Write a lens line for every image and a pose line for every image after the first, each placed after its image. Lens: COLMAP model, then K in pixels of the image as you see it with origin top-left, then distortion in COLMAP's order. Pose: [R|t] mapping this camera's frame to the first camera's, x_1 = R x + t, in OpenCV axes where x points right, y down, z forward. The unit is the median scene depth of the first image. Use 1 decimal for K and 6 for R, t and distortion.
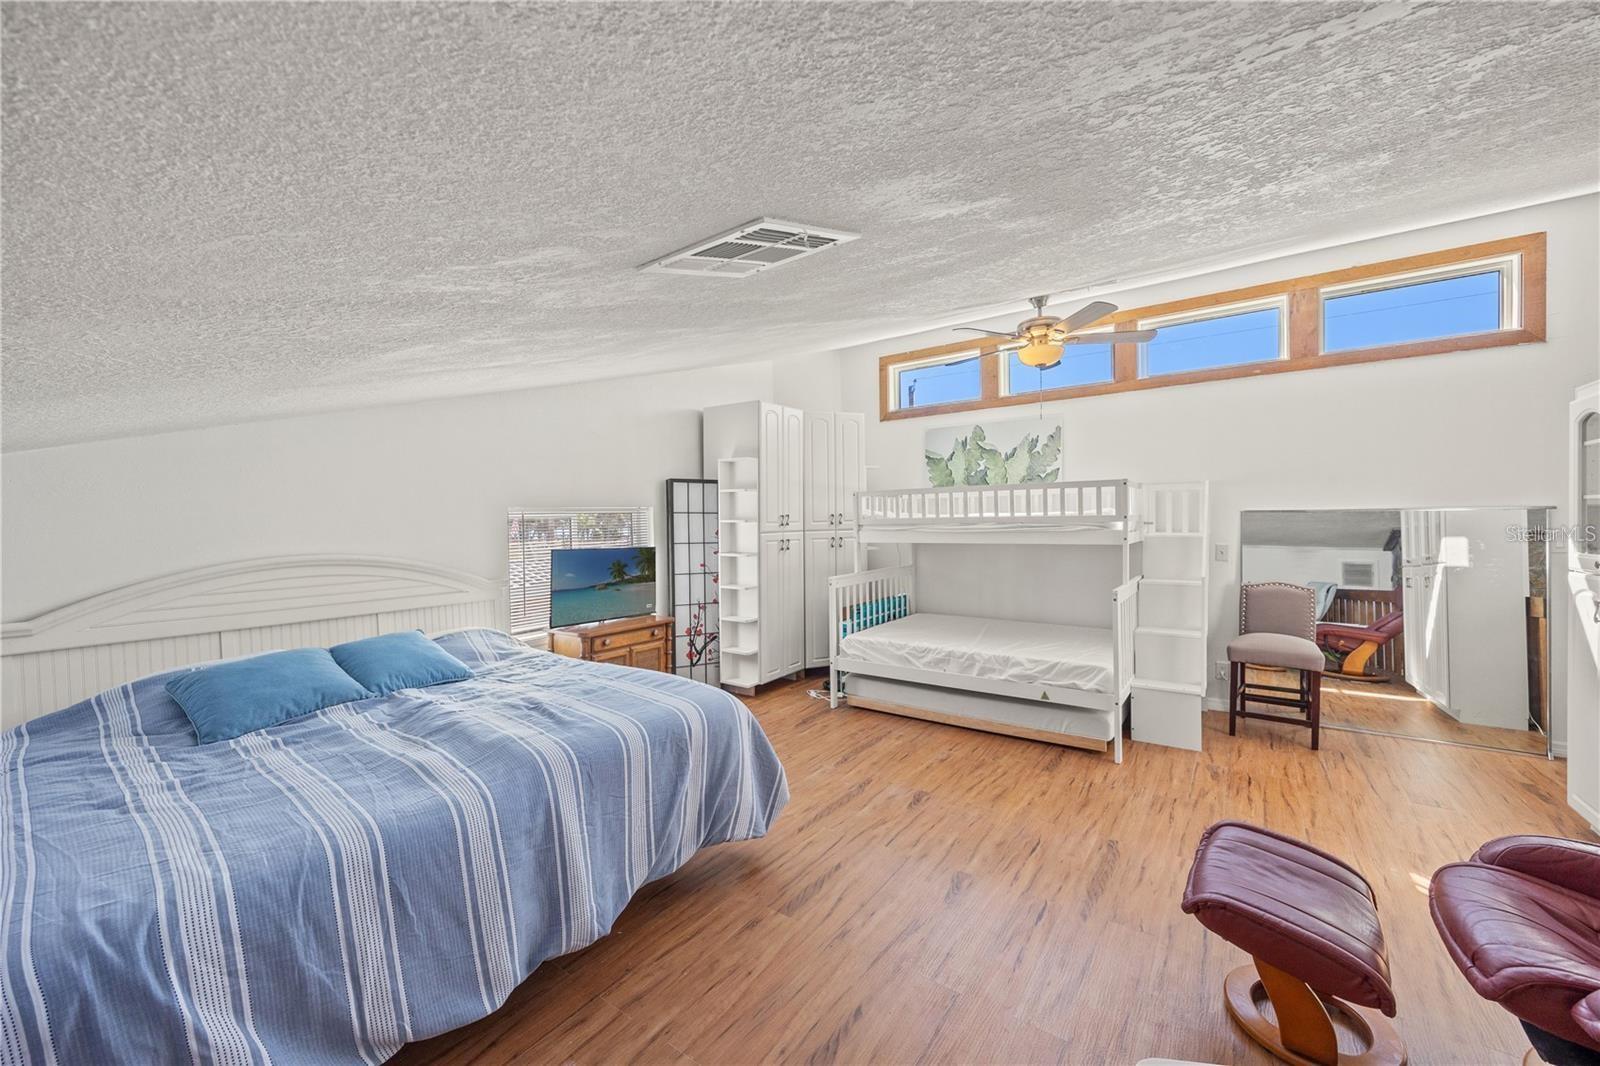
lens RADIAL K [[617.3, 0, 797.8], [0, 617.3, 519.9], [0, 0, 1]] dist [0.000217, 0.000048]
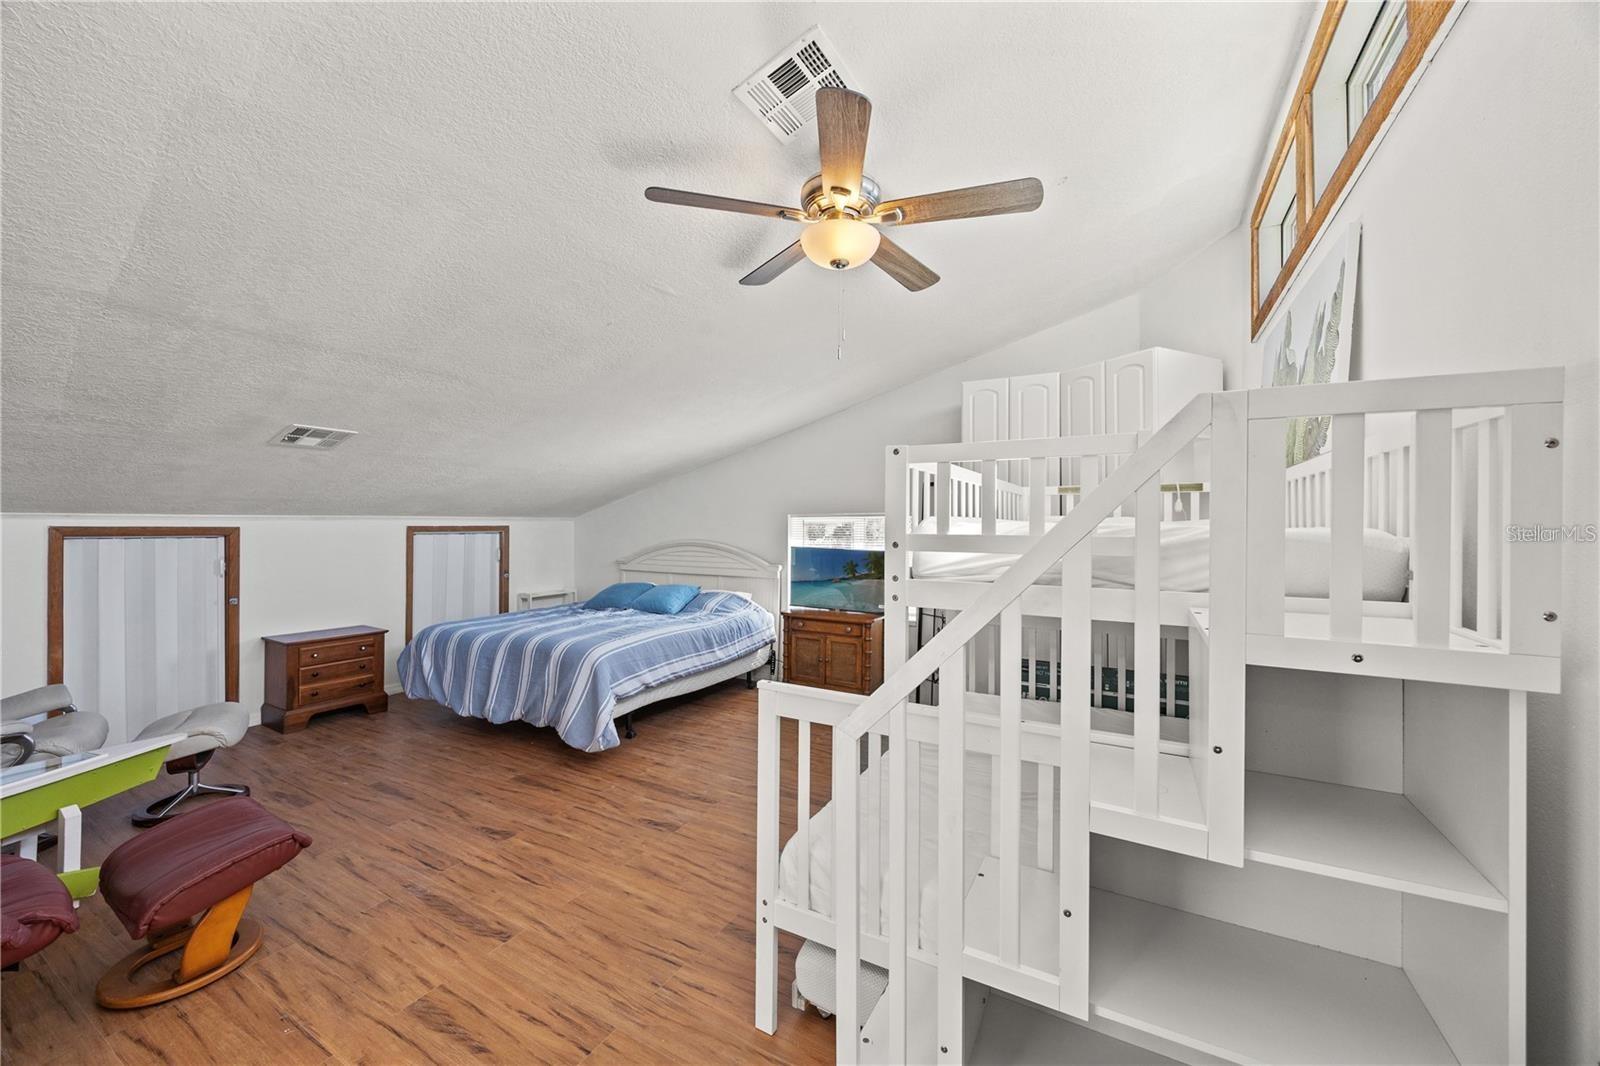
lens RADIAL K [[617.3, 0, 797.8], [0, 617.3, 519.9], [0, 0, 1]] dist [0.000217, 0.000048]
pose [[0.107463, 0.011710, -0.994140, 1.269988], [-0.000723, 0.999931, 0.011700, -0.027421], [0.994209, -0.000538, 0.107464, 1.222999]]
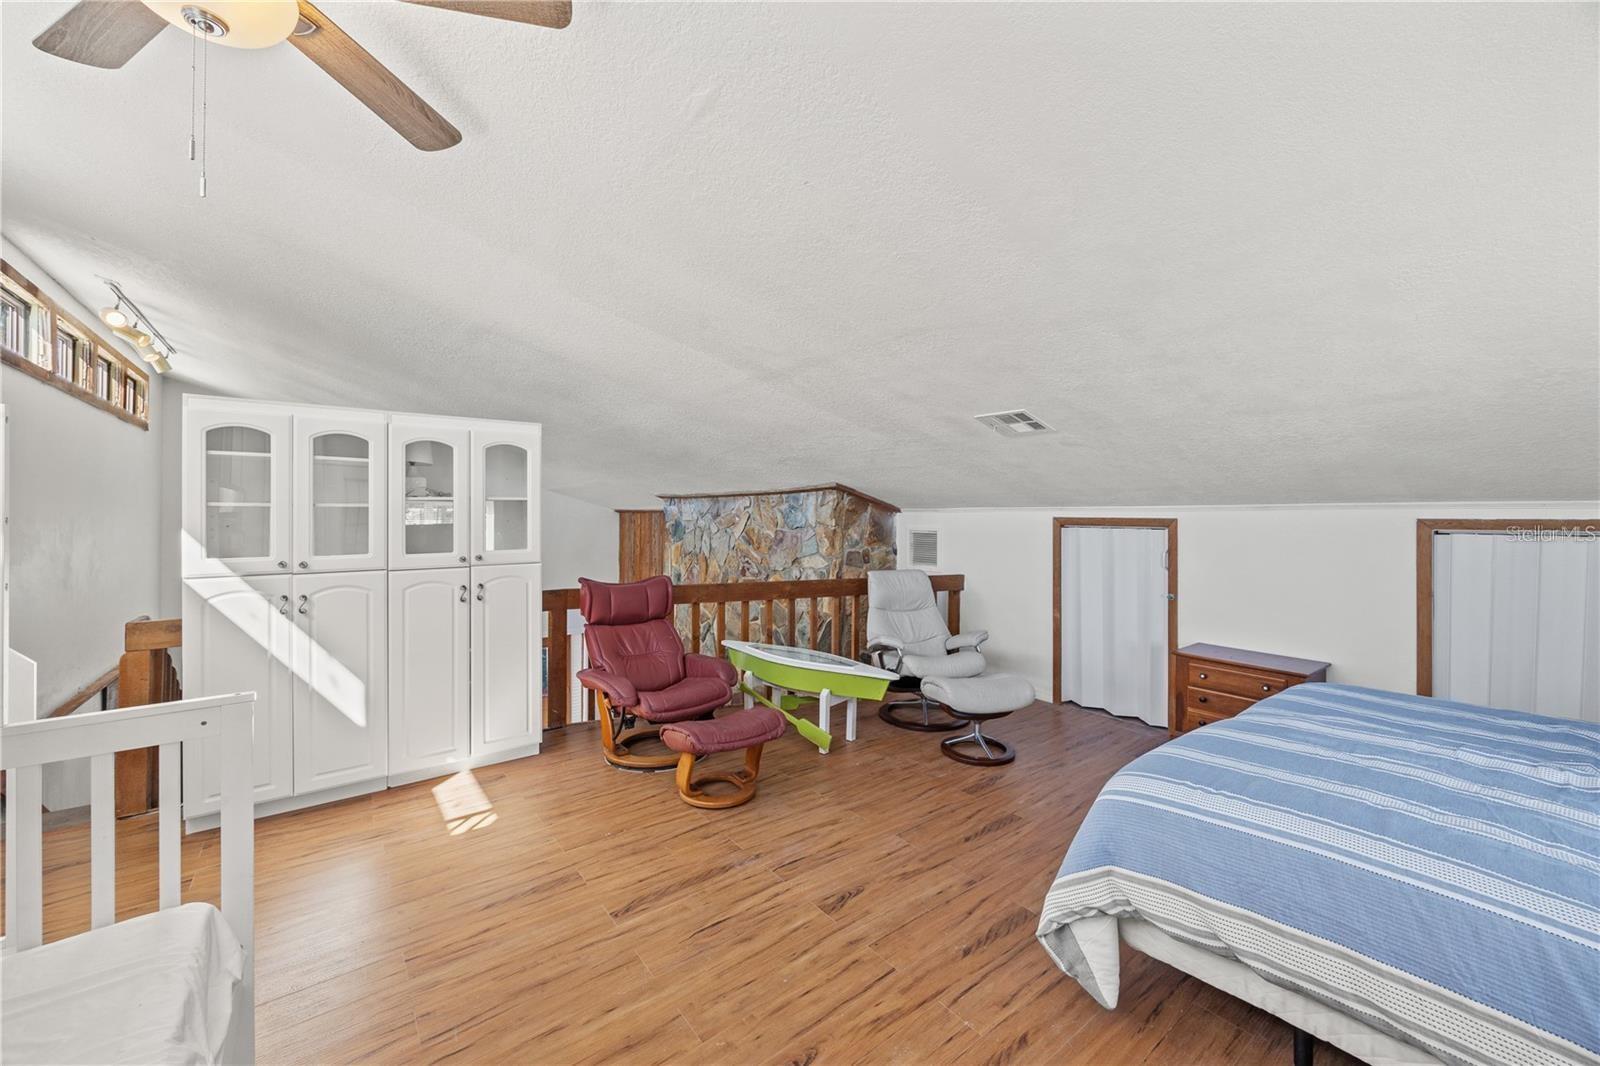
lens RADIAL K [[617.3, 0, 797.8], [0, 617.3, 519.9], [0, 0, 1]] dist [0.000217, 0.000048]
pose [[-0.959933, 0.009061, 0.280084, 0.041350], [0.011022, 0.999925, 0.005425, -0.004727], [-0.280013, 0.008294, -0.959960, 1.627671]]
